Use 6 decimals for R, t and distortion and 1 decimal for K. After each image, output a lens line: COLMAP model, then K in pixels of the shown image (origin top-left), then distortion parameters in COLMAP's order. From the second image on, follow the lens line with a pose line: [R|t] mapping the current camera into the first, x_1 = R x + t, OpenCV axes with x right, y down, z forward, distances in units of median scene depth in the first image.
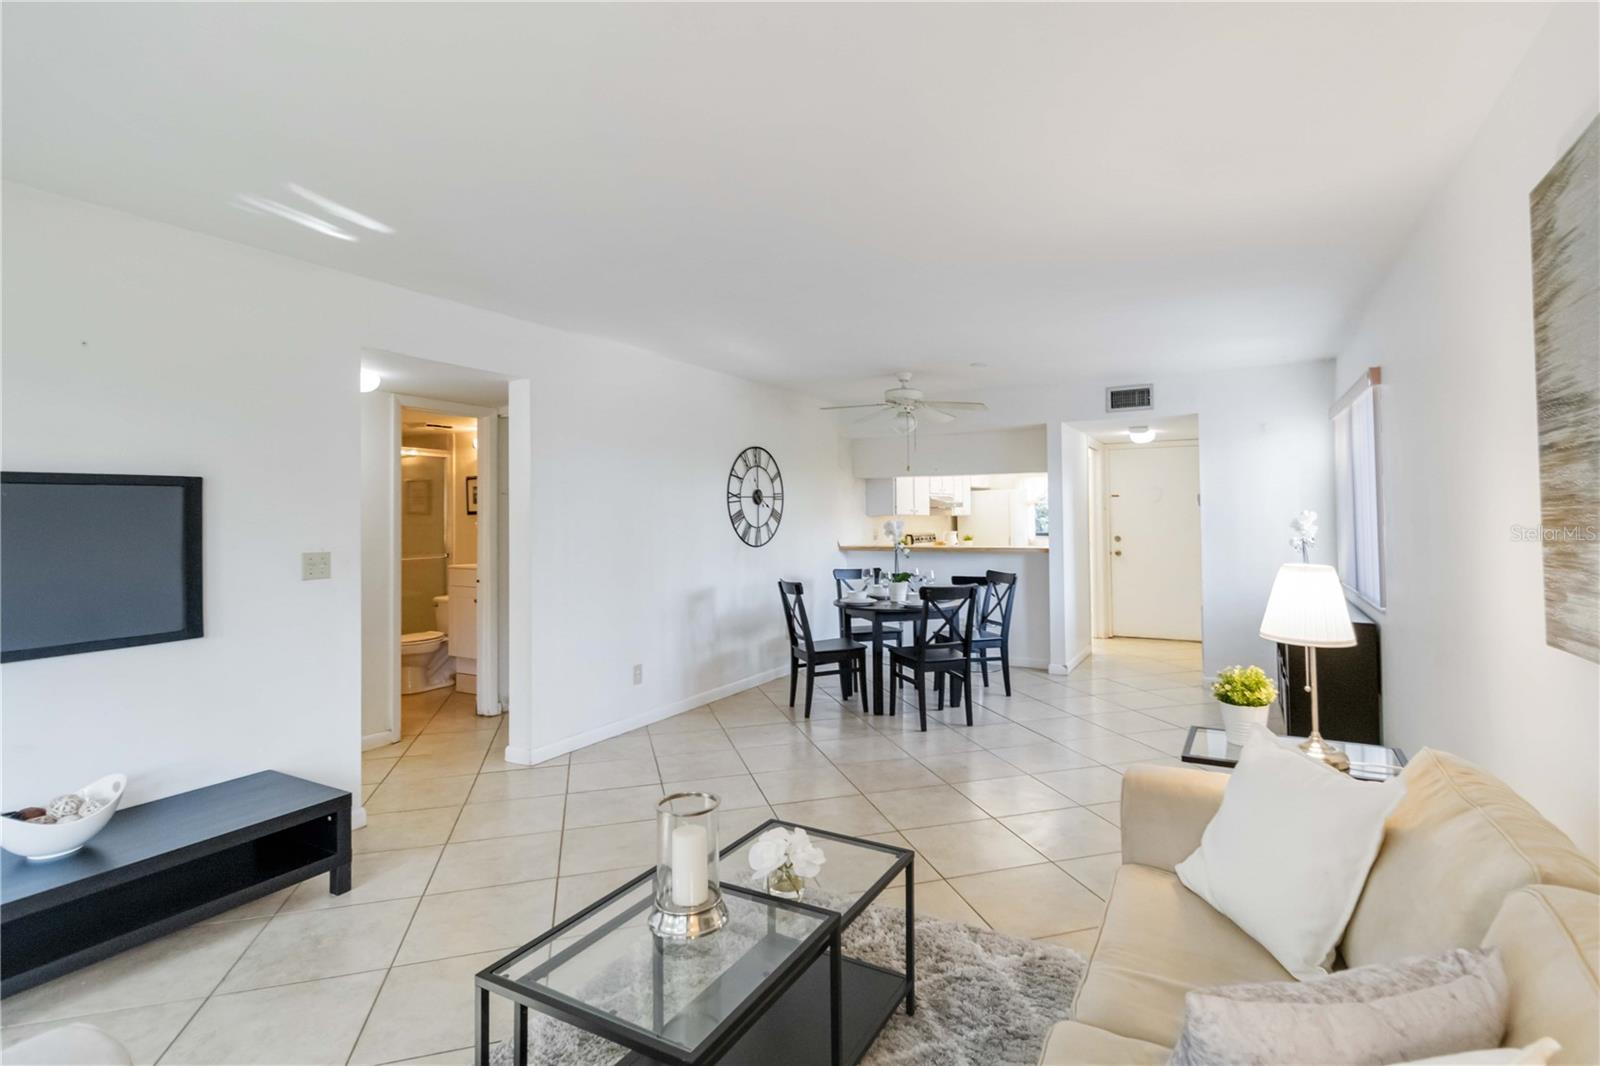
lens RADIAL K [[769.7, 0, 831.0], [0, 769.7, 494.4], [0, 0, 1]] dist [-0.002324, -0.000298]
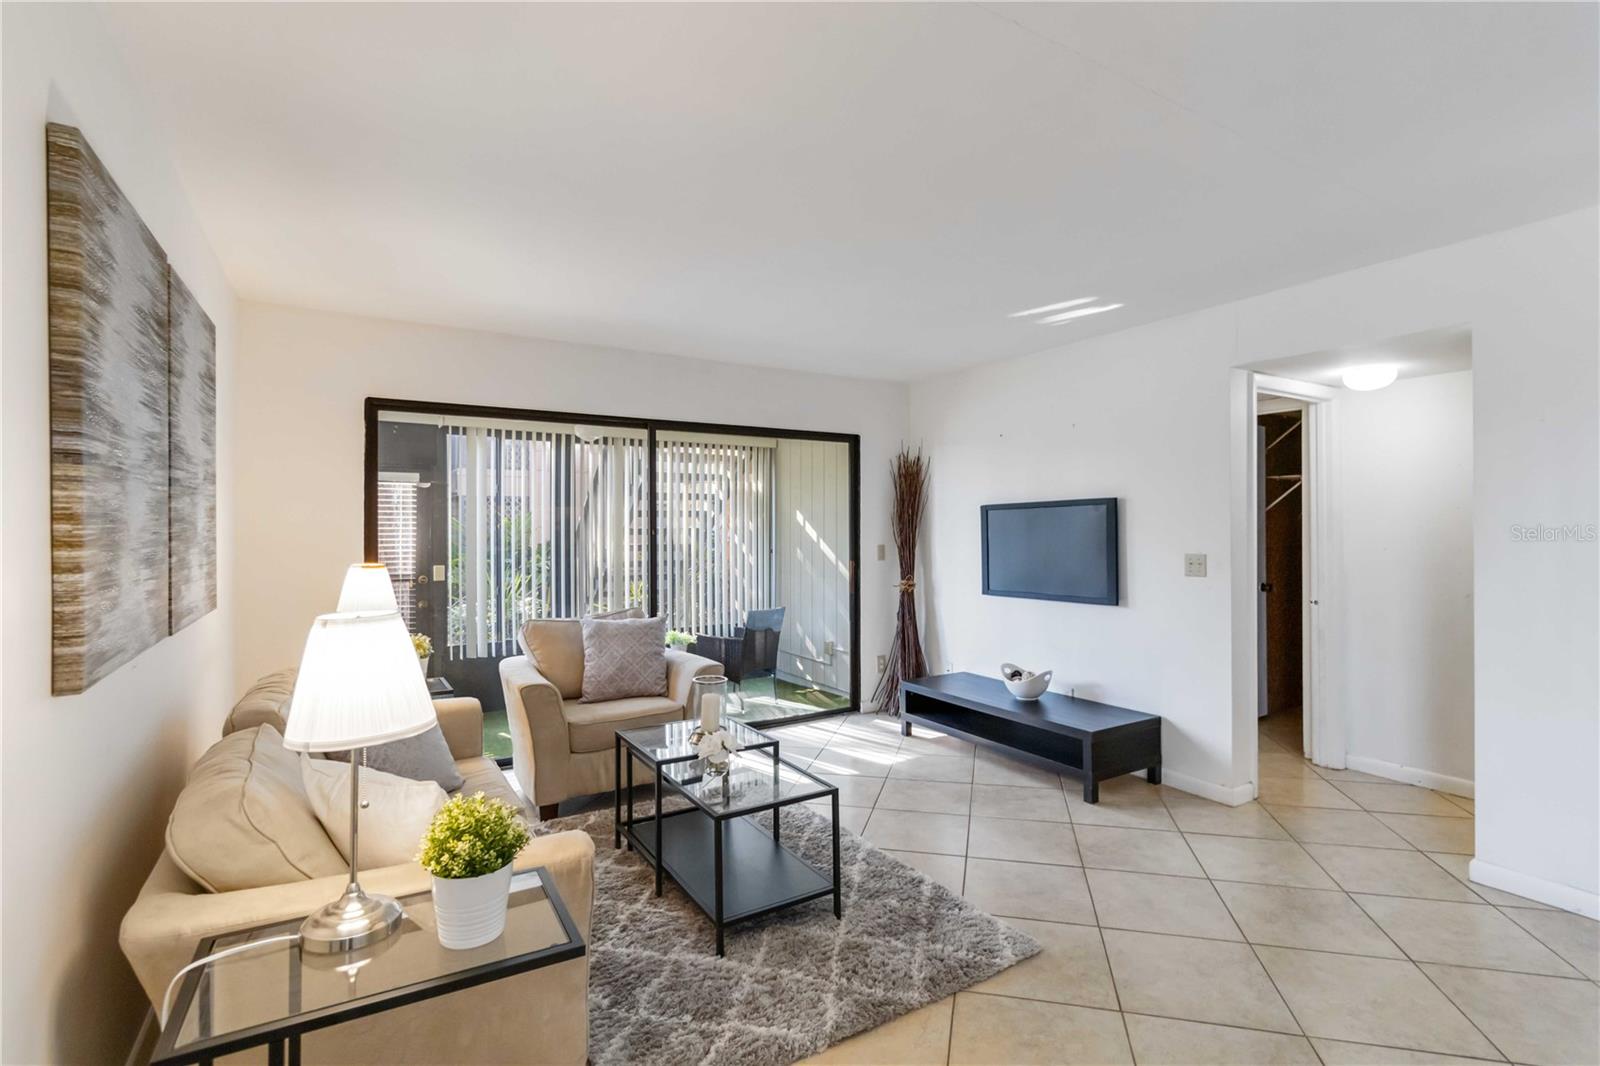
lens RADIAL K [[755.7, 0, 822.7], [0, 755.7, 525.4], [0, 0, 1]] dist [0.000070, 0.000166]
pose [[-0.469732, 0.004932, -0.882795, 0.352382], [0.032881, 0.999388, -0.011913, 0.014494], [0.882196, -0.034623, -0.469607, 0.573774]]
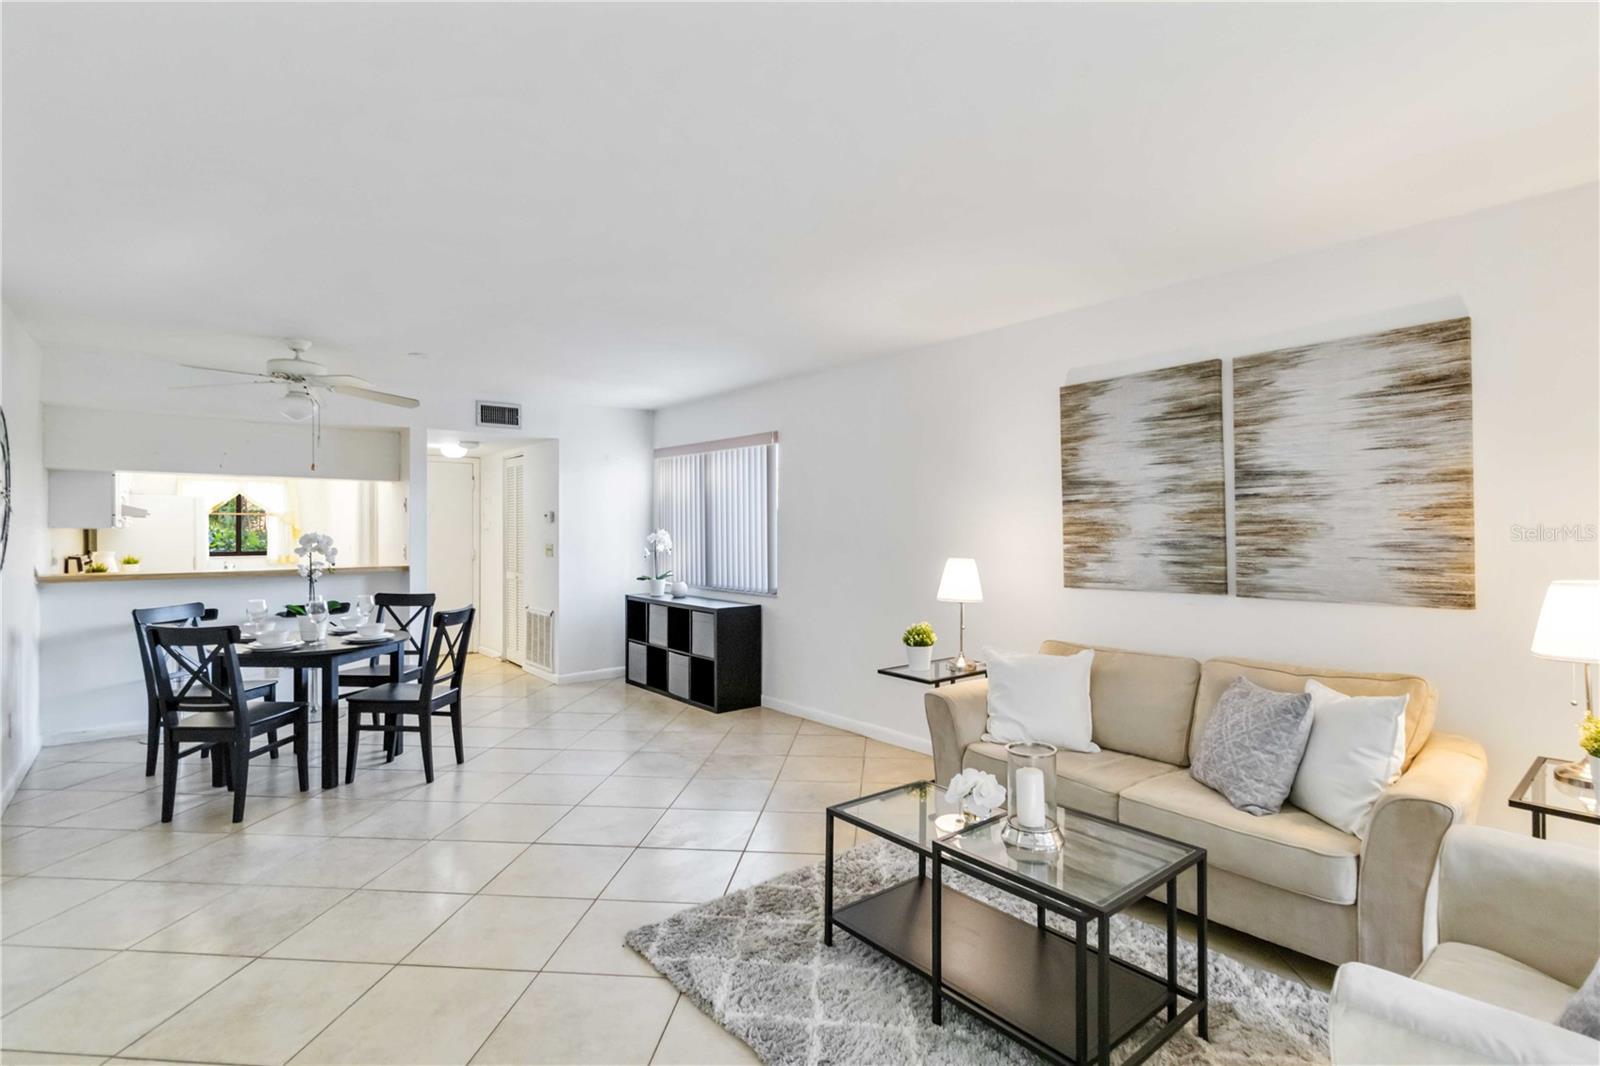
lens RADIAL K [[755.7, 0, 822.7], [0, 755.7, 525.4], [0, 0, 1]] dist [0.000070, 0.000166]
pose [[0.360200, 0.011219, 0.932808, -0.395630], [-0.028650, 0.999589, -0.000959, 0.009880], [-0.932435, -0.026379, 0.360373, 0.239366]]
